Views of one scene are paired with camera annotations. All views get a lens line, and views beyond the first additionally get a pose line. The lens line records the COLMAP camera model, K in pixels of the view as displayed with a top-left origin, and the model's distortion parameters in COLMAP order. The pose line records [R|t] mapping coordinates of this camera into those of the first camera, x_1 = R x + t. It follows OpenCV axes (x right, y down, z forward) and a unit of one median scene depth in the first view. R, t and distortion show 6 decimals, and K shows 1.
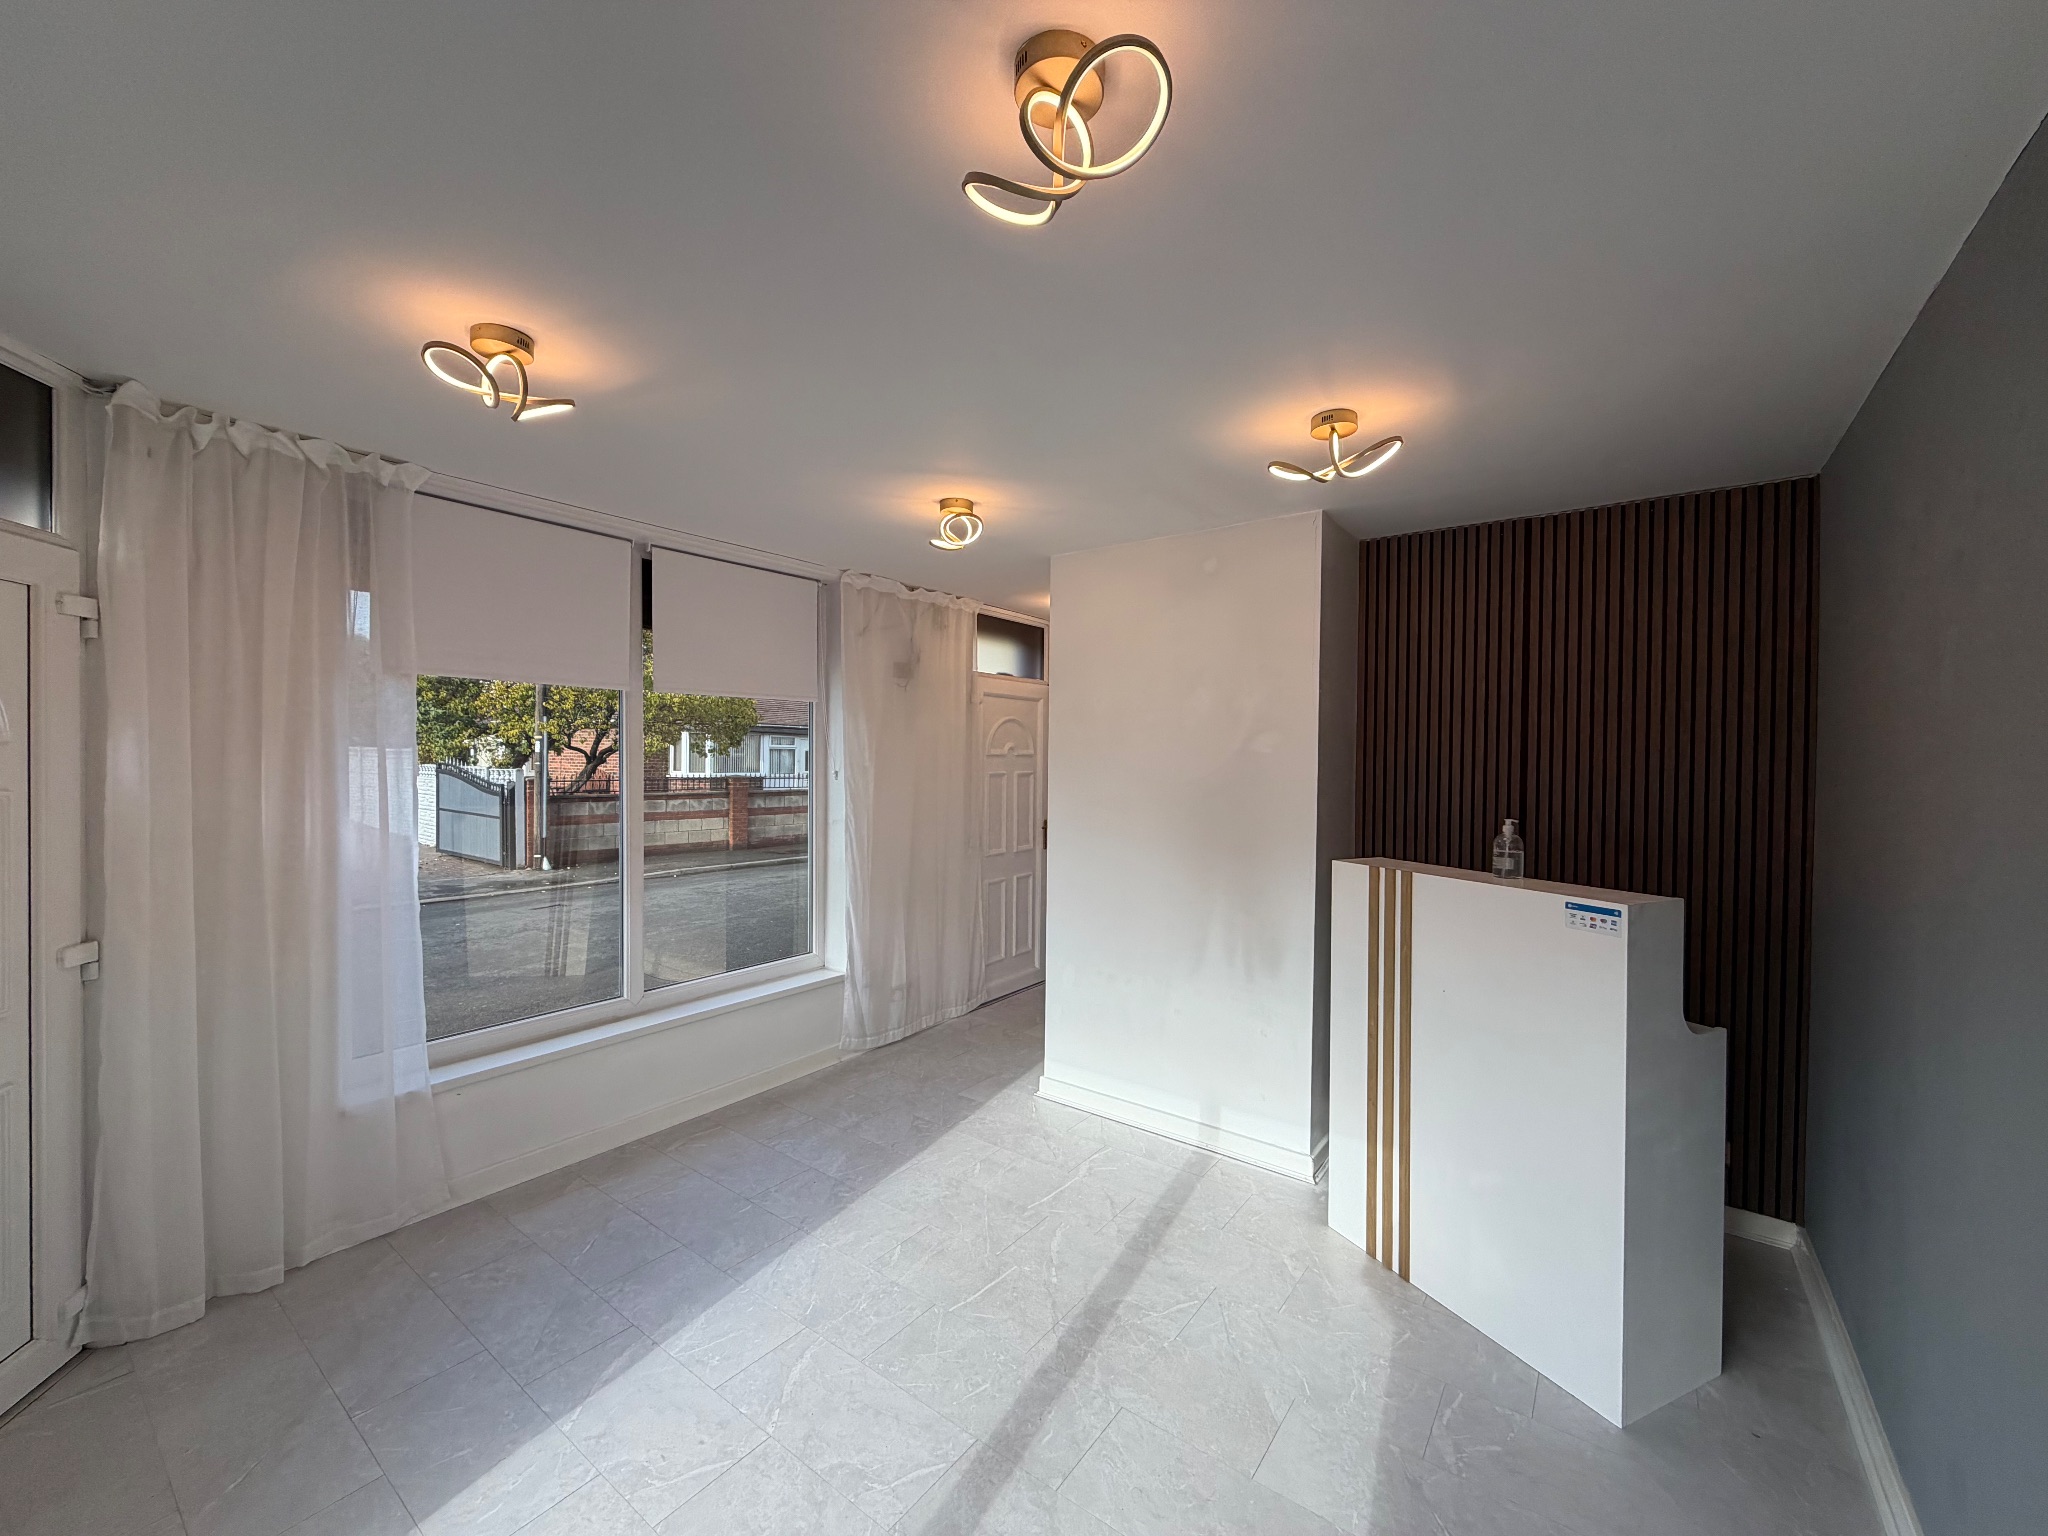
lens RADIAL K [[821.6, 0, 1033.5], [0, 821.6, 763.3], [0, 0, 1]] dist [-0.000546, -0.000170]
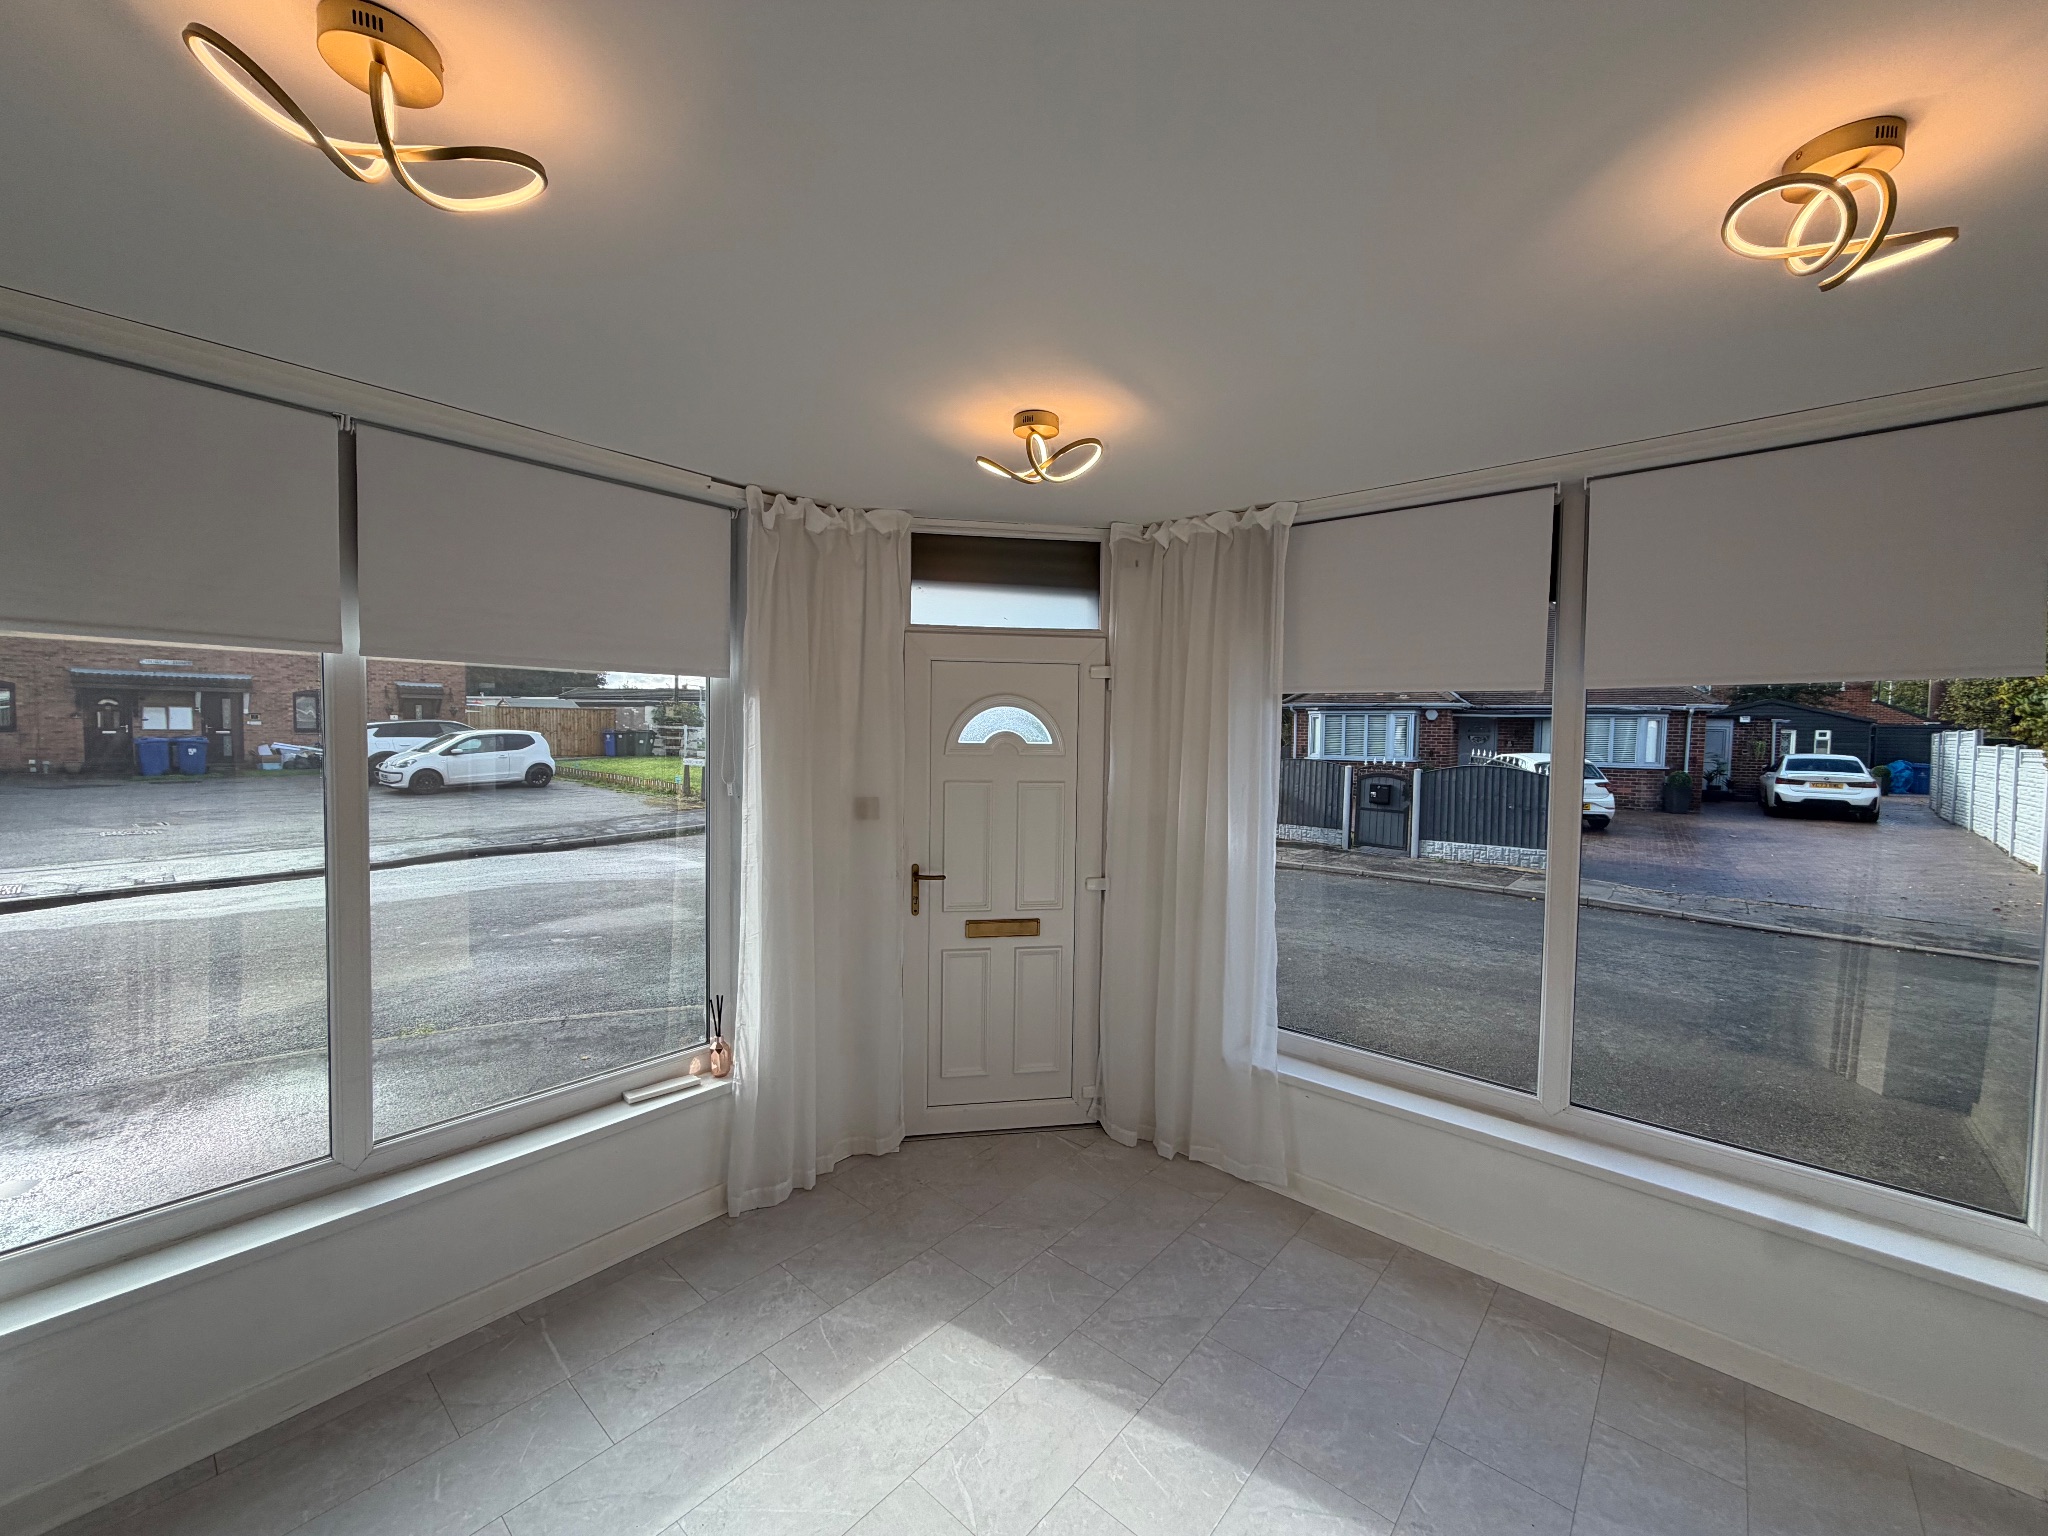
lens RADIAL K [[814.1, 0, 1019.9], [0, 814.1, 767.7], [0, 0, 1]] dist [0.000964, -0.000093]
pose [[-0.094424, 0.030152, -0.995075, 0.420837], [-0.027246, 0.999089, 0.032859, -0.043643], [0.995159, 0.030214, -0.093516, 0.877975]]
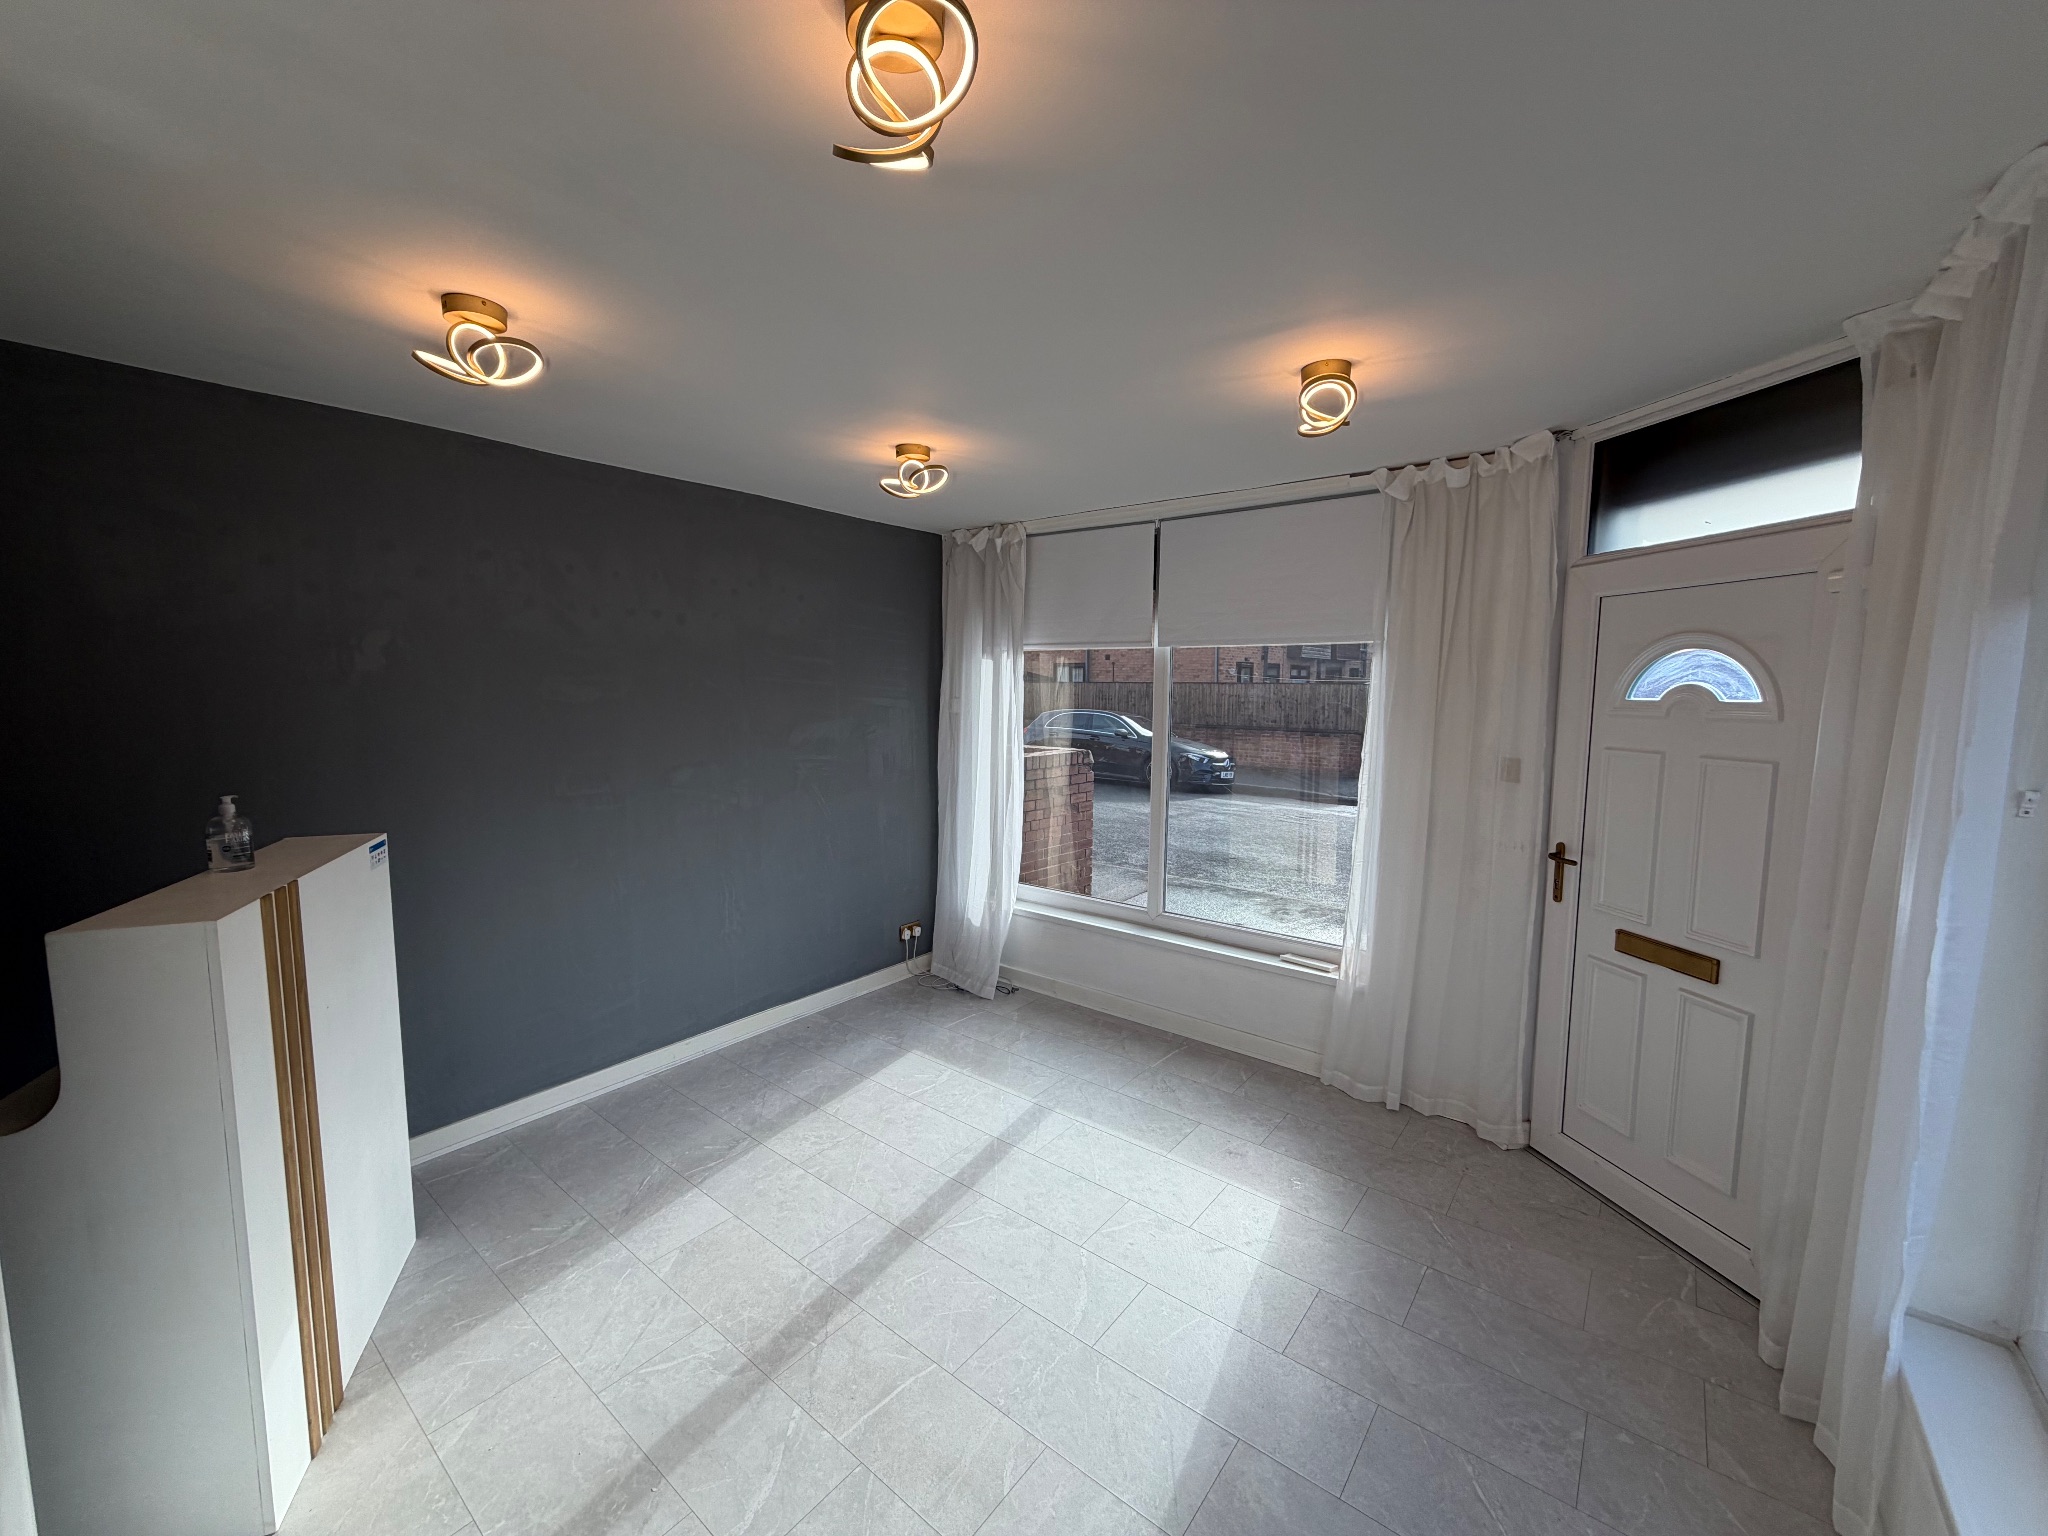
lens RADIAL K [[814.1, 0, 1019.9], [0, 814.1, 767.7], [0, 0, 1]] dist [0.000964, -0.000093]
pose [[-0.998568, -0.021833, 0.048830, -0.220006], [-0.016131, 0.993321, 0.114255, -0.059156], [-0.050999, 0.113304, -0.992251, 1.790127]]
